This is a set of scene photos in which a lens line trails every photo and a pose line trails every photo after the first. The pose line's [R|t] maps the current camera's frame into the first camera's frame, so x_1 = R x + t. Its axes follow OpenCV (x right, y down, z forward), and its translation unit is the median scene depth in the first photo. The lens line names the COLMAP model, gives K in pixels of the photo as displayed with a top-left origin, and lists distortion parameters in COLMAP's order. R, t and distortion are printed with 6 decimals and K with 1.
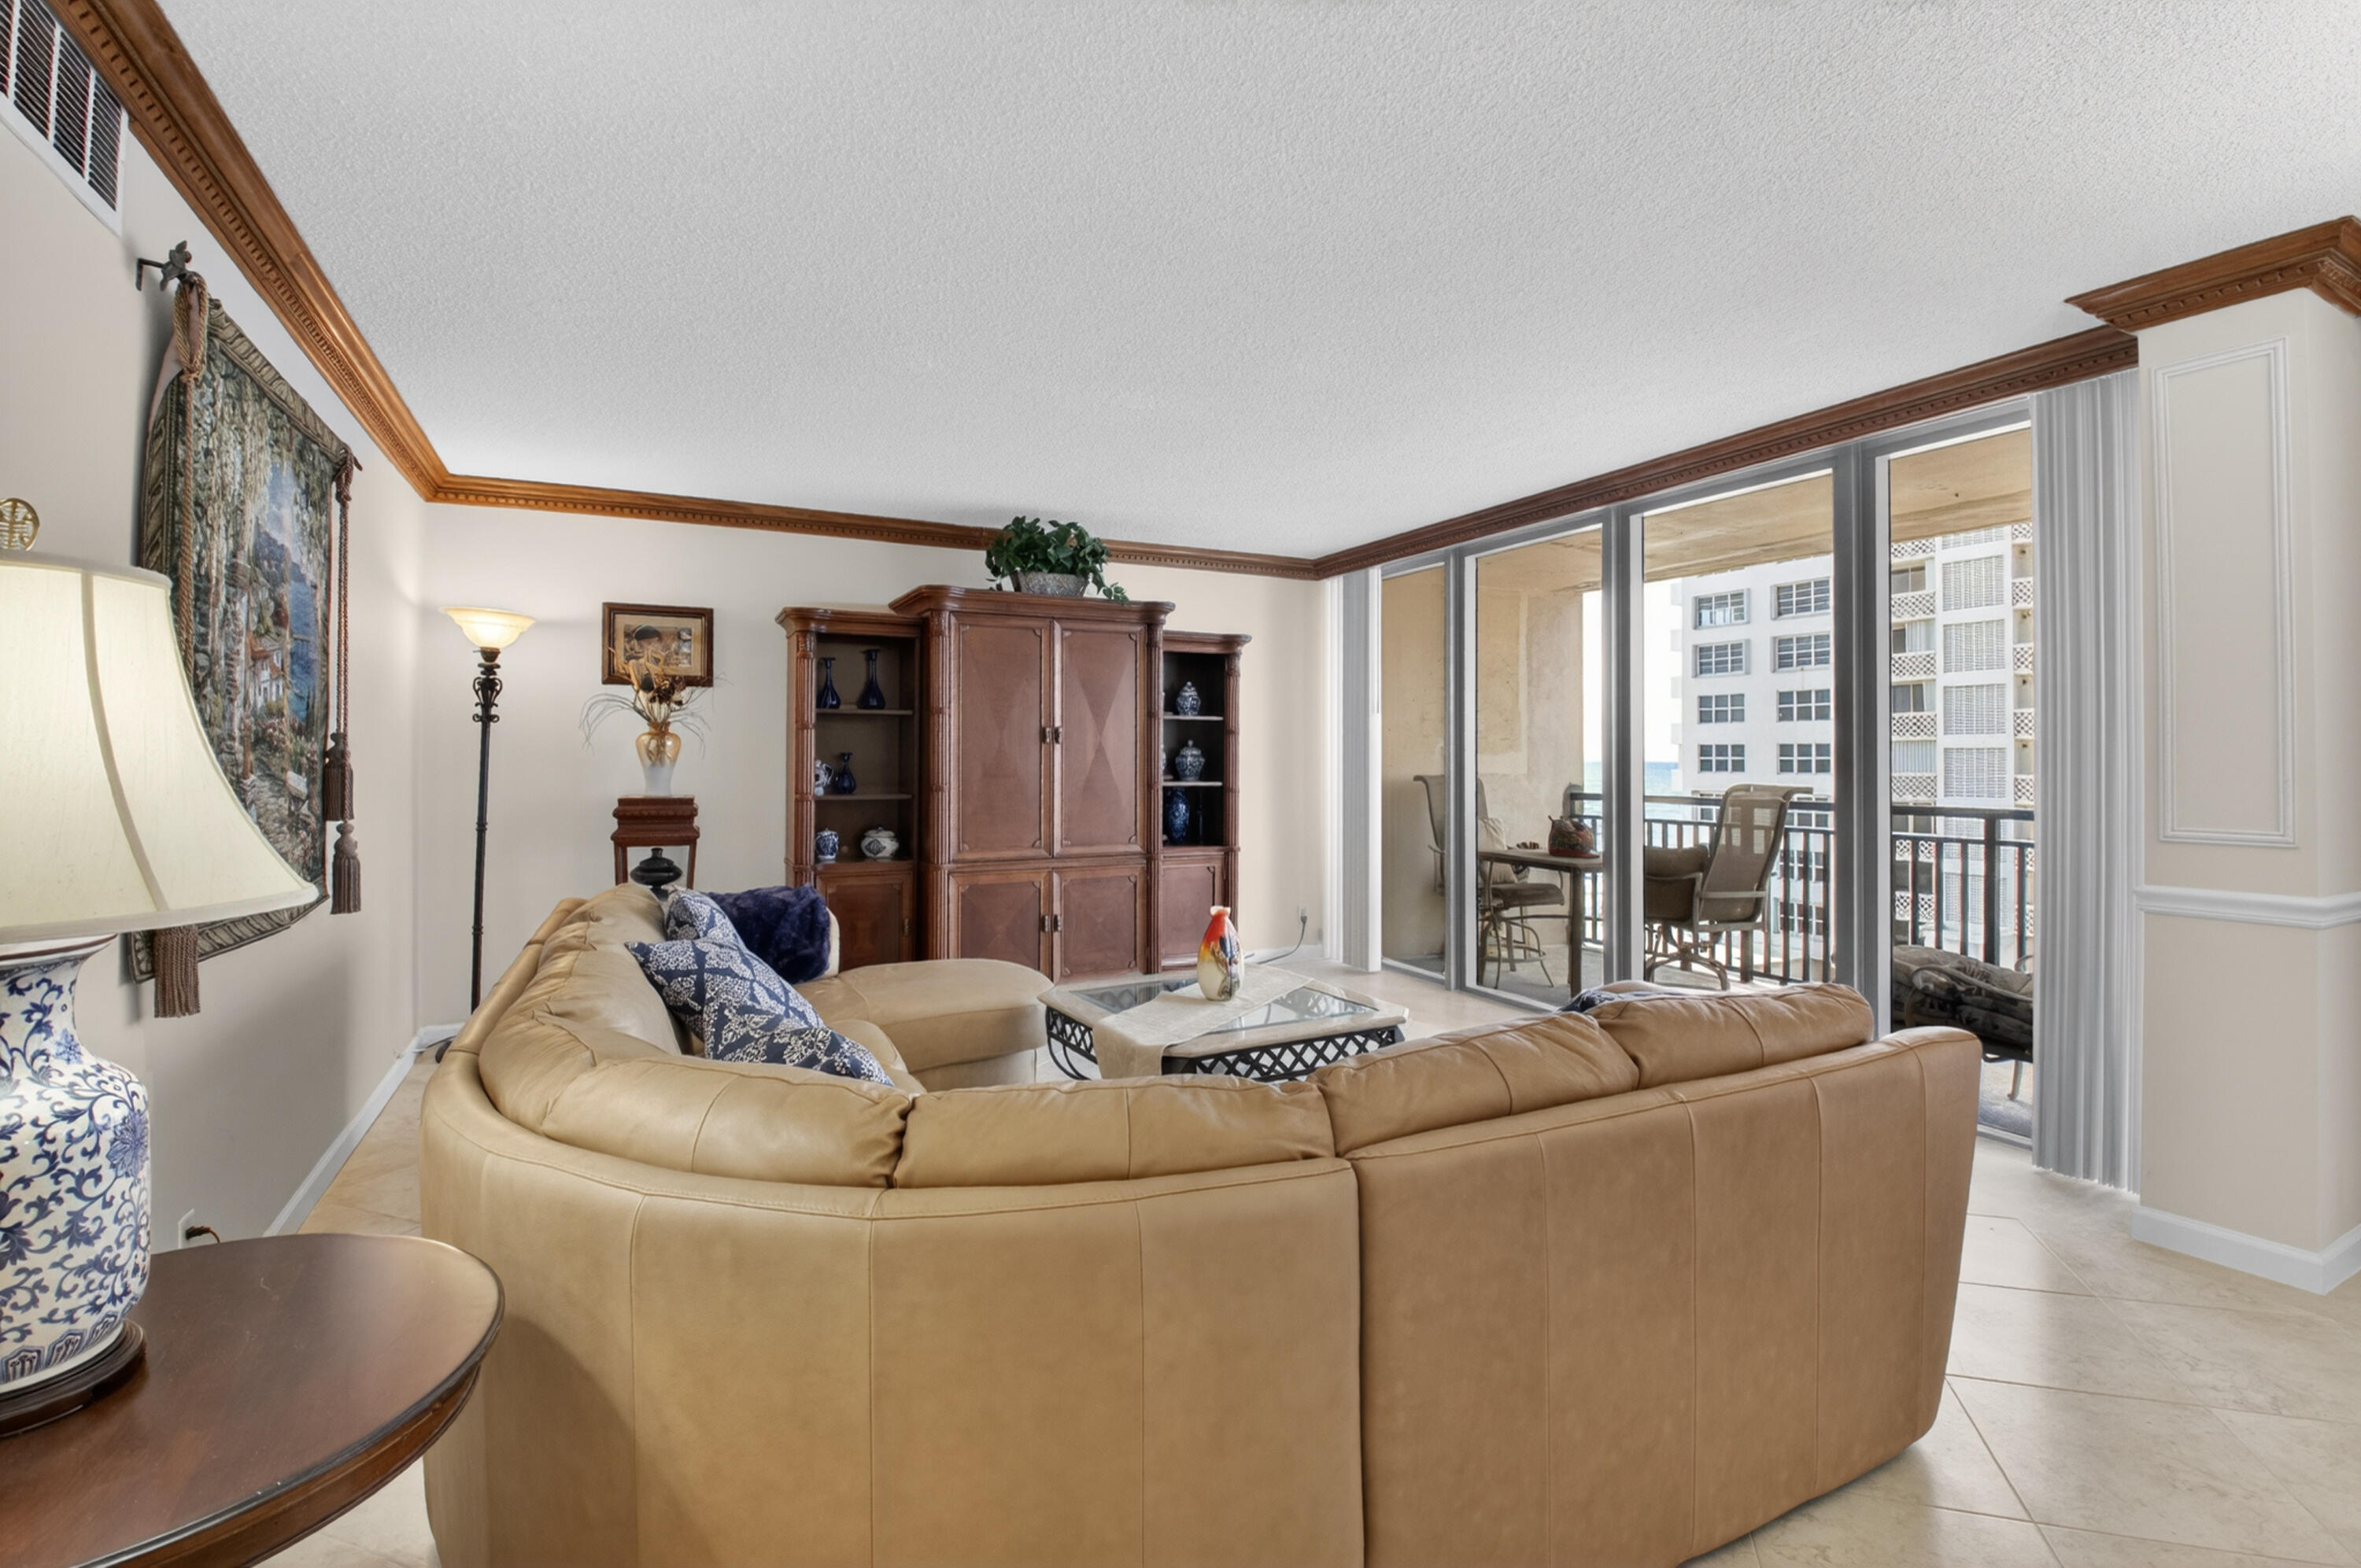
lens RADIAL K [[1068.4, 0, 1171.7], [0, 1068.4, 749.2], [0, 0, 1]] dist [-0.008520, -0.010145]
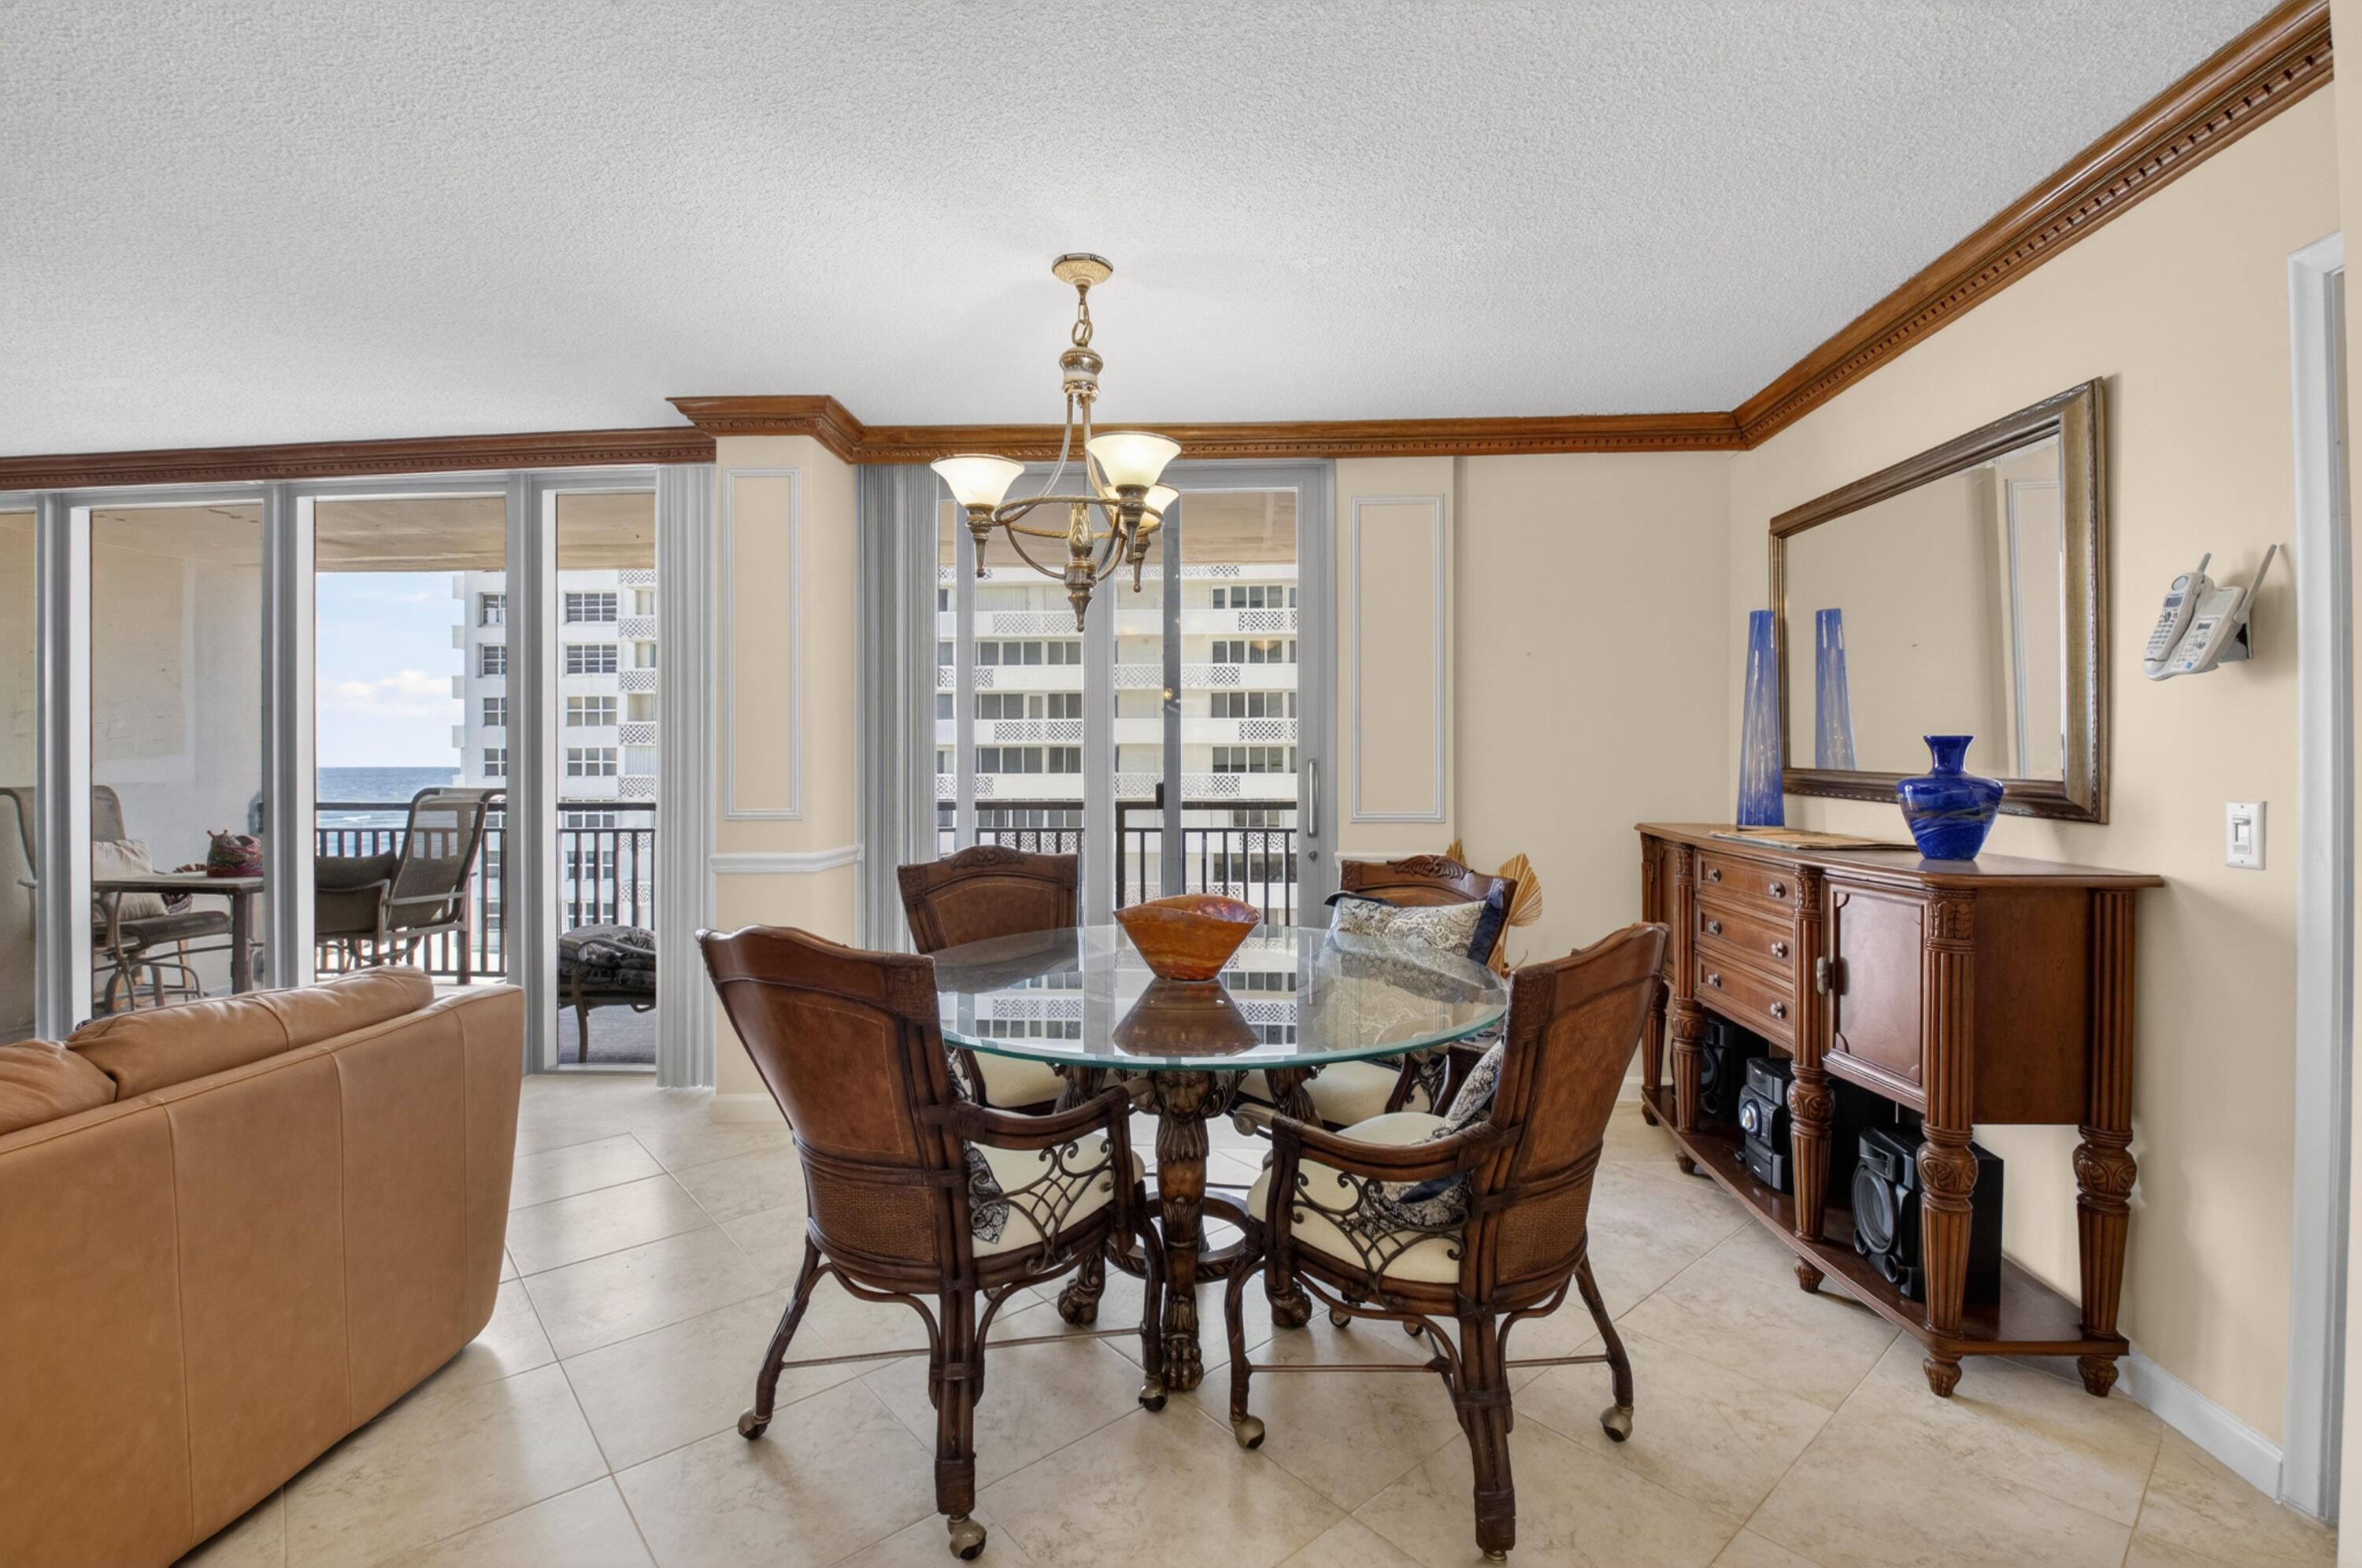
lens RADIAL K [[1033.7, 0, 1210.1], [0, 1033.7, 761.7], [0, 0, 1]] dist [-0.006918, -0.012588]
pose [[0.481014, -0.006031, 0.876692, 0.042804], [-0.000921, 0.999972, 0.007384, 0.001111], [-0.876712, -0.004359, 0.480996, -0.101978]]
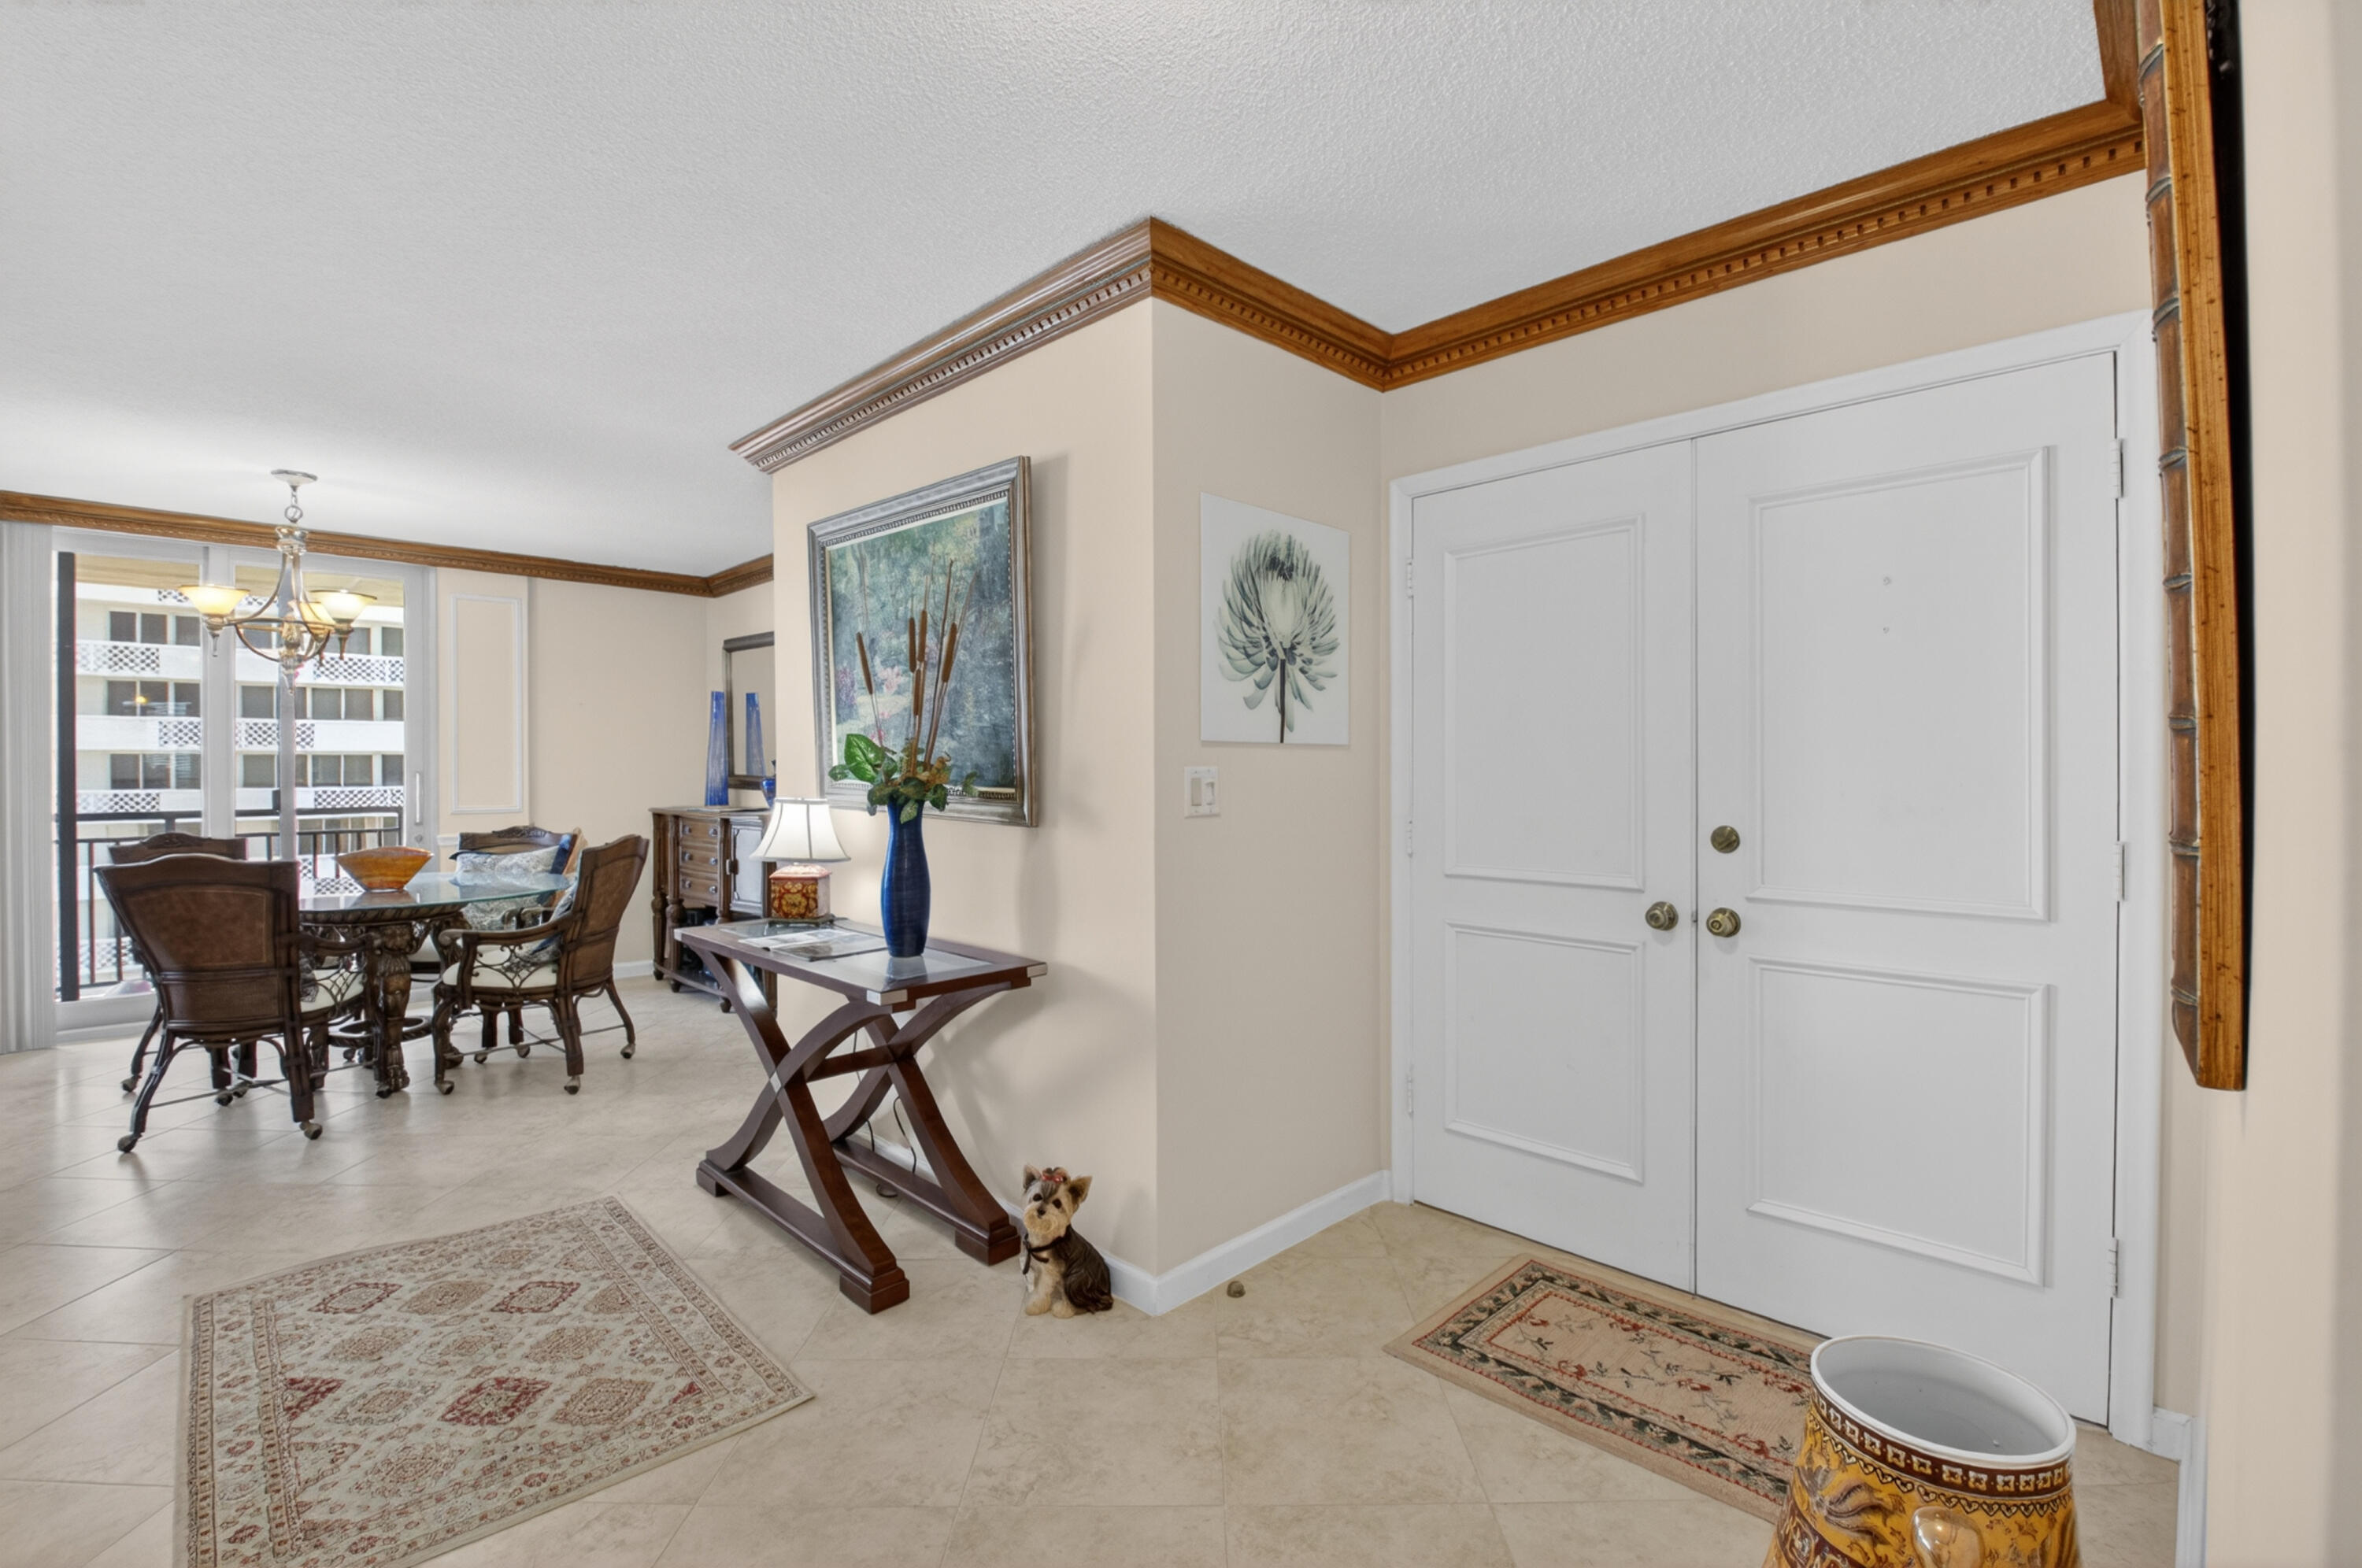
lens RADIAL K [[1068.9, 0, 1183.6], [0, 1068.9, 762.3], [0, 0, 1]] dist [-0.008520, -0.010145]
pose [[-0.311641, 0.000792, 0.950199, -0.584912], [0.000208, 1.000000, -0.000765, -0.003333], [-0.950200, -0.000040, -0.311642, -0.222852]]
